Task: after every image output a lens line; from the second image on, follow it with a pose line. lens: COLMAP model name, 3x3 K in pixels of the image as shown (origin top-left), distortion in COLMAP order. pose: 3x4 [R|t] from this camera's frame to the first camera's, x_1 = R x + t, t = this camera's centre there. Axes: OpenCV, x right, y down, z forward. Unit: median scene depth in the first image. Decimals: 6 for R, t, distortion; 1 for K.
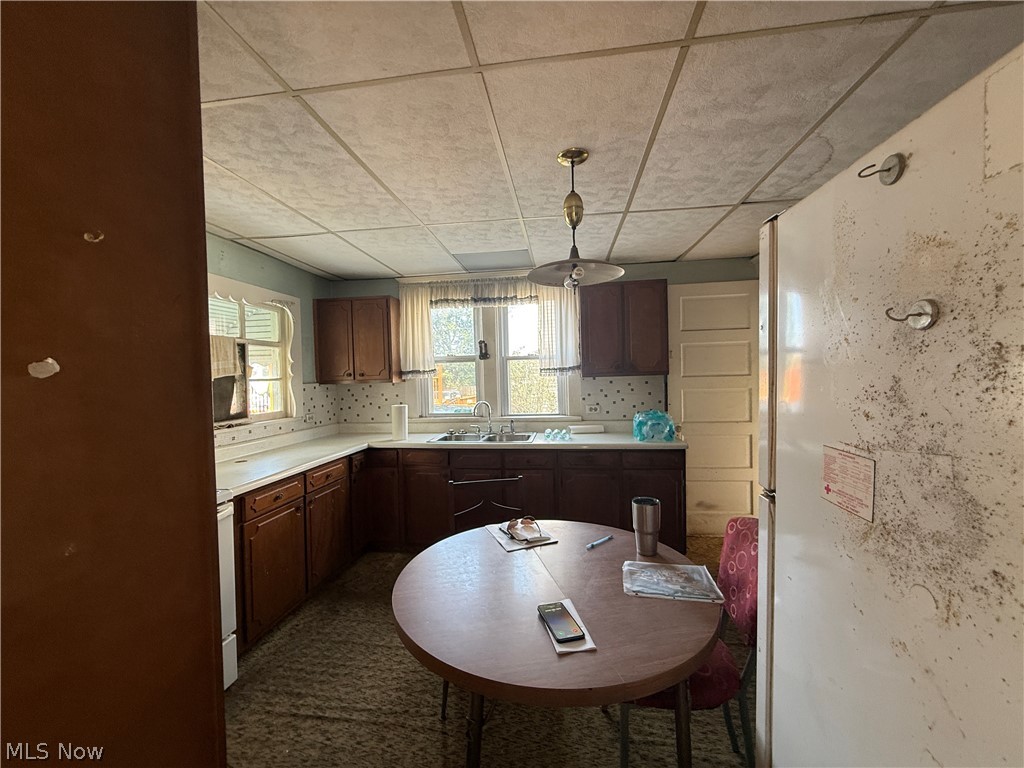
lens RADIAL K [[409.1, 0, 511.9], [0, 409.1, 386.5], [0, 0, 1]] dist [-0.003207, 0.000058]
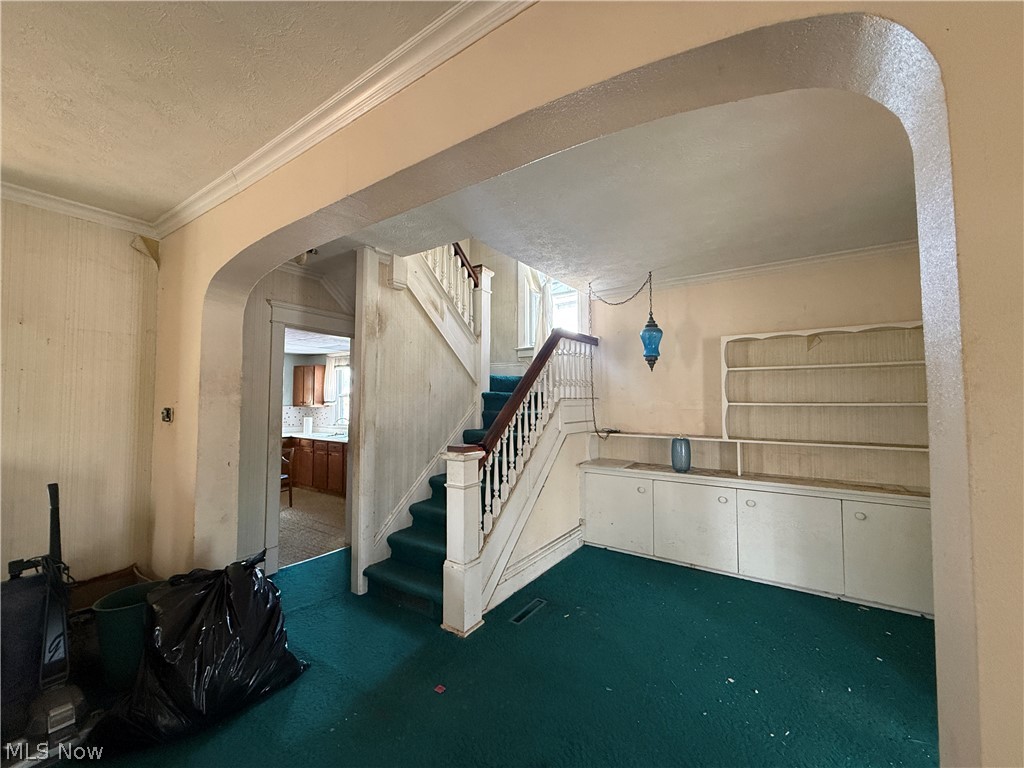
lens RADIAL K [[409.1, 0, 506.8], [0, 409.1, 381.6], [0, 0, 1]] dist [-0.003207, 0.000058]
pose [[0.889247, 0.006300, -0.457384, 1.492851], [-0.037998, 0.997467, -0.060136, -0.049676], [0.455847, 0.070855, 0.887233, -0.374764]]
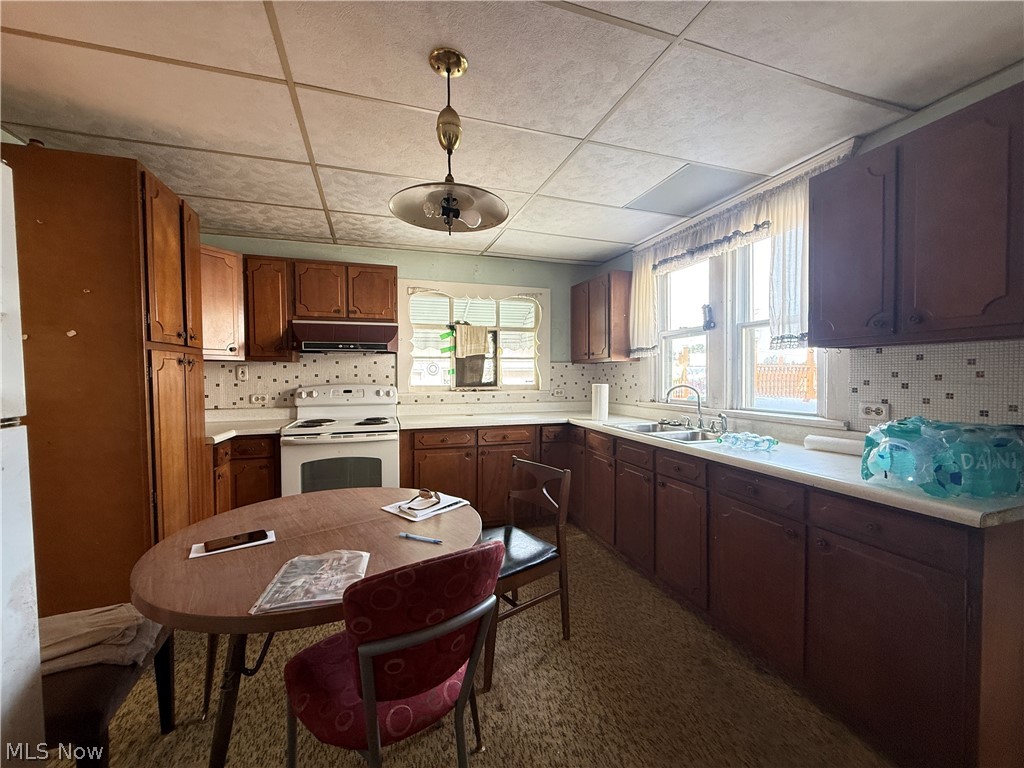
lens RADIAL K [[409.1, 0, 510.9], [0, 409.1, 386.0], [0, 0, 1]] dist [-0.003207, 0.000058]
pose [[0.432242, 0.047552, -0.900503, 0.470968], [-0.031892, 0.998790, 0.037434, 0.019876], [0.901194, 0.012538, 0.433235, 0.378940]]
